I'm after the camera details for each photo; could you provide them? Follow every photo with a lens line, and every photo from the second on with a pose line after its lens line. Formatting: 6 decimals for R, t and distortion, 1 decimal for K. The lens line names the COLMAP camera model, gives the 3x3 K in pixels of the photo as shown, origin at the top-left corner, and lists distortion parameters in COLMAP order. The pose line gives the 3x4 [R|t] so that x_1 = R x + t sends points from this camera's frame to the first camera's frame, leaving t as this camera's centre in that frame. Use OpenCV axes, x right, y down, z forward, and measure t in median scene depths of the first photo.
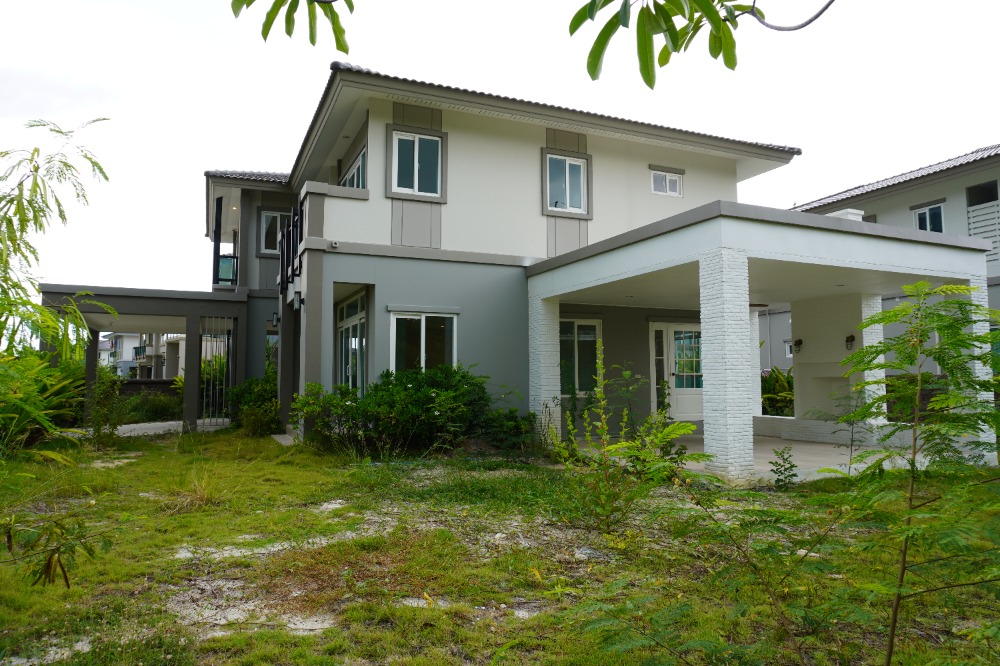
lens RADIAL K [[669.7, 0, 502.9], [0, 669.7, 326.6], [0, 0, 1]] dist [0.008334, 0.003618]
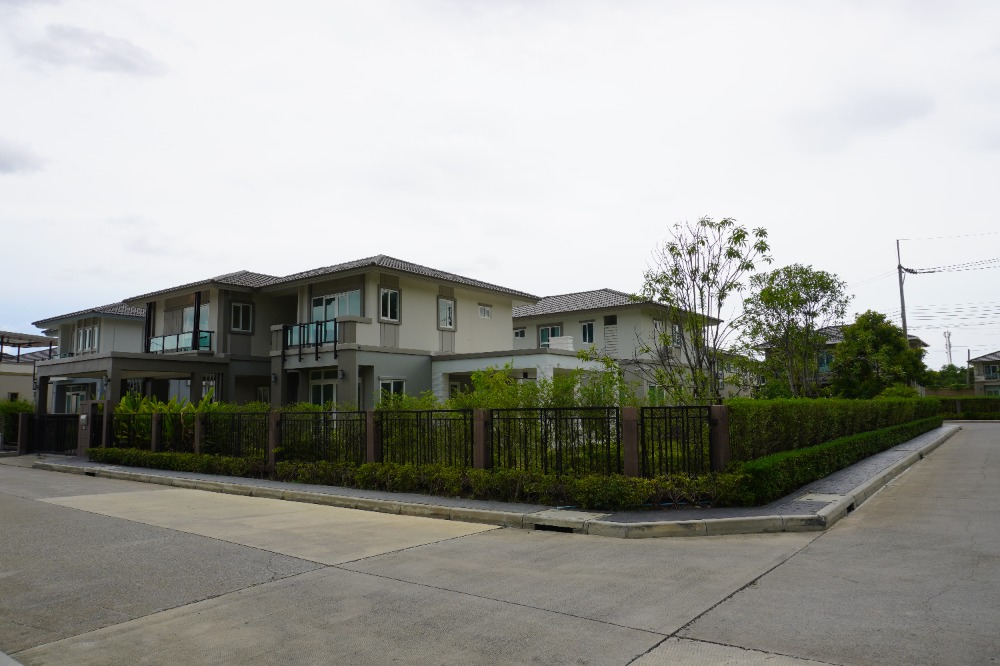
lens RADIAL K [[669.7, 0, 501.6], [0, 669.7, 335.9], [0, 0, 1]] dist [0.008334, 0.003618]
pose [[0.880657, 0.044025, 0.471705, -0.777149], [-0.026562, 0.998695, -0.043620, -0.072878], [-0.473010, 0.025885, 0.880677, -0.919350]]
